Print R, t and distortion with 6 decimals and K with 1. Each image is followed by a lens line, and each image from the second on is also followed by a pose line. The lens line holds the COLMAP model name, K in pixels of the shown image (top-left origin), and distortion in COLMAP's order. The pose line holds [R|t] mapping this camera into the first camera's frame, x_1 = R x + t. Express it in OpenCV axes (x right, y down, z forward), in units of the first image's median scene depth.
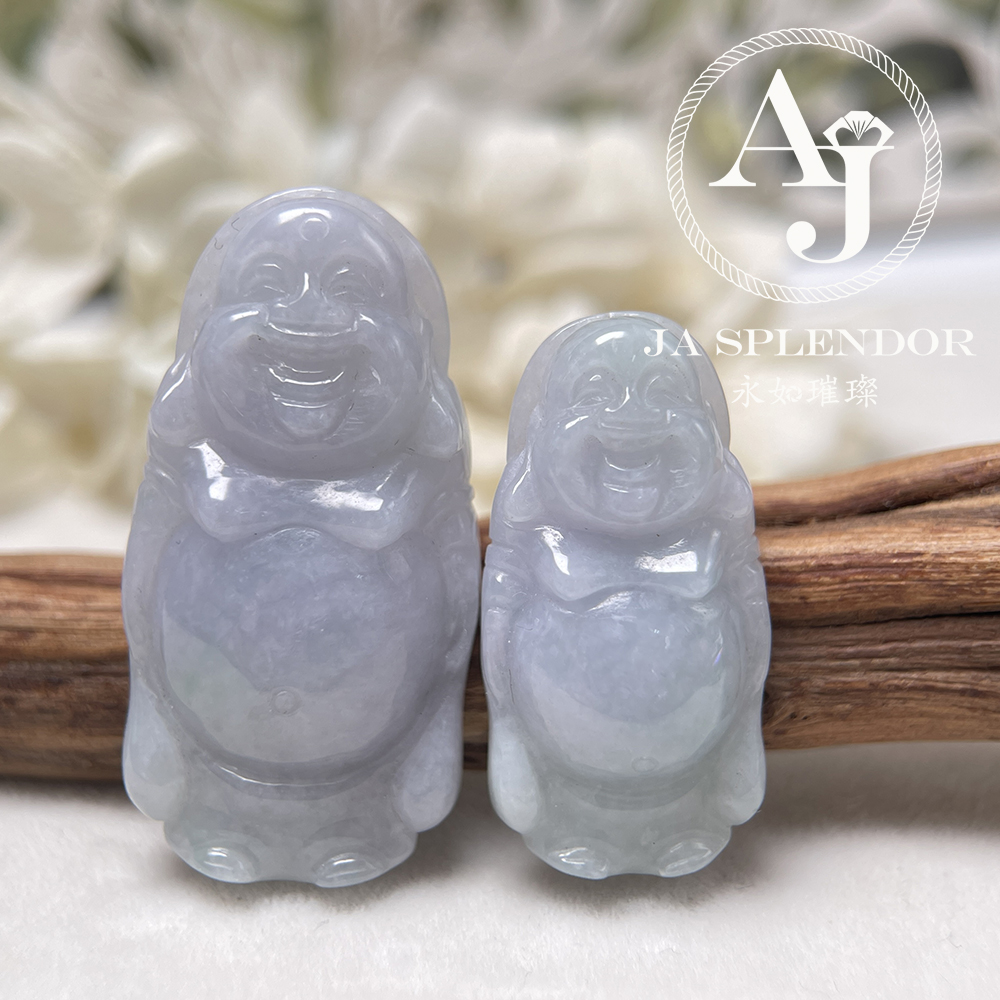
lens RADIAL K [[1650.7, 0, 469.4], [0, 1650.7, 498.4], [0, 0, 1]] dist [0.202534, -0.180011]
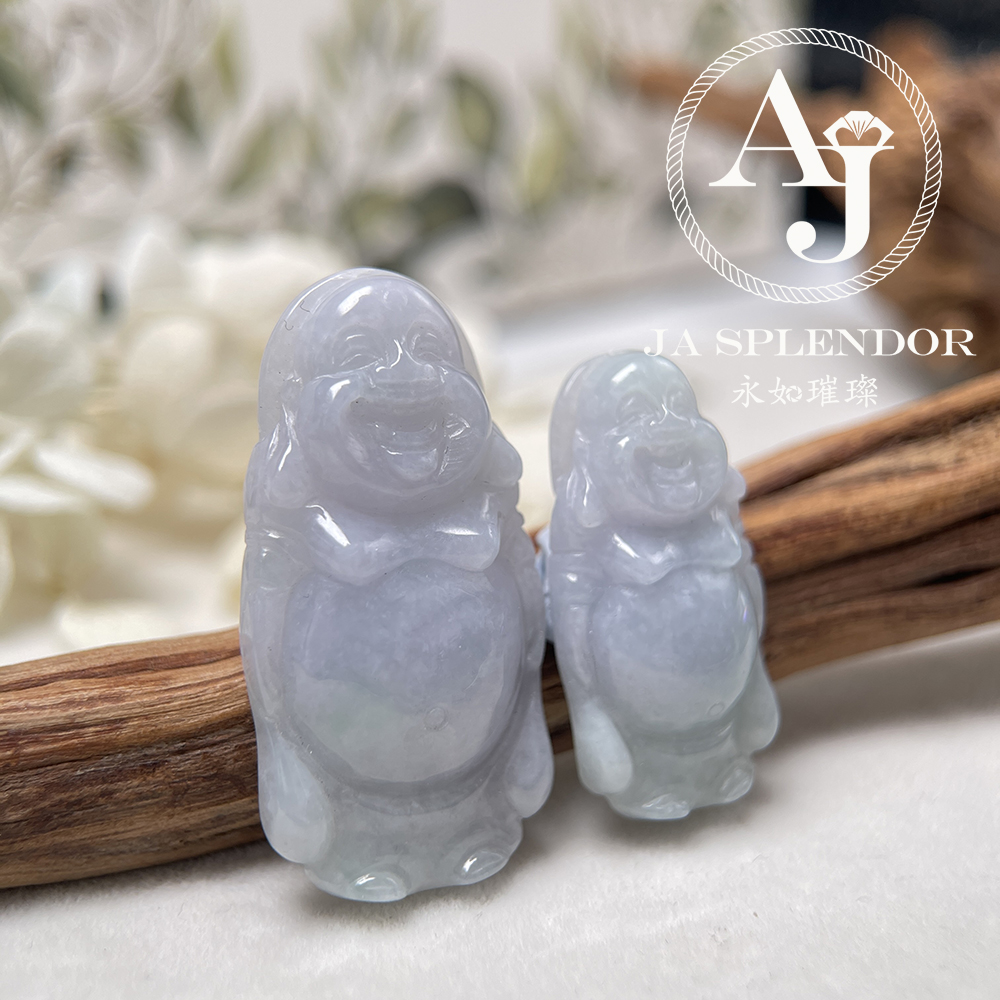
lens RADIAL K [[1465.1, 0, 482.4], [0, 1465.1, 503.7], [0, 0, 1]] dist [0.179116, -0.041802]
pose [[0.888650, -0.137527, 0.437480, -0.477326], [0.171452, 0.984428, -0.038803, 0.023368], [-0.425331, 0.109489, 0.898391, 0.081857]]
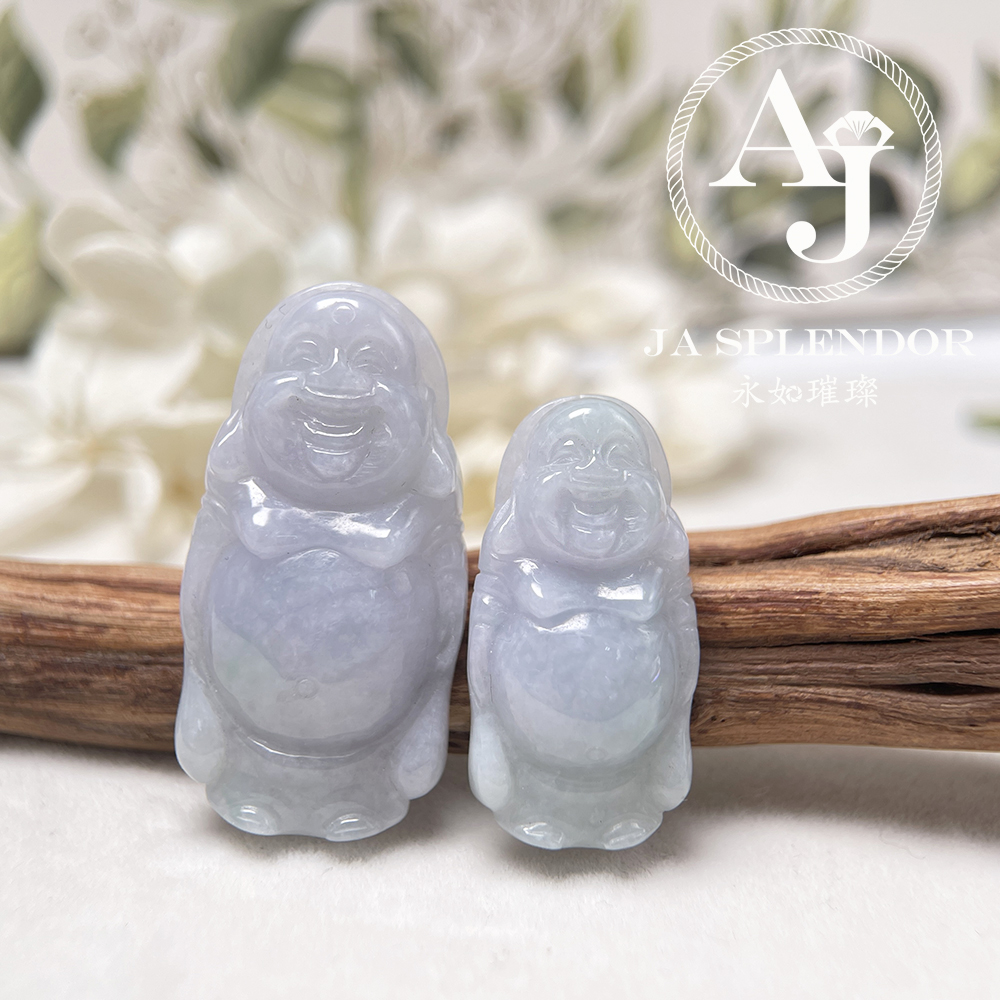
lens RADIAL K [[1448.8, 0, 467.8], [0, 1448.8, 501.3], [0, 0, 1]] dist [0.219340, -0.094390]
pose [[0.999195, 0.039818, -0.004843, 0.009814], [-0.039923, 0.998913, -0.024068, 0.001782], [0.003879, 0.024242, 0.999699, -0.100842]]
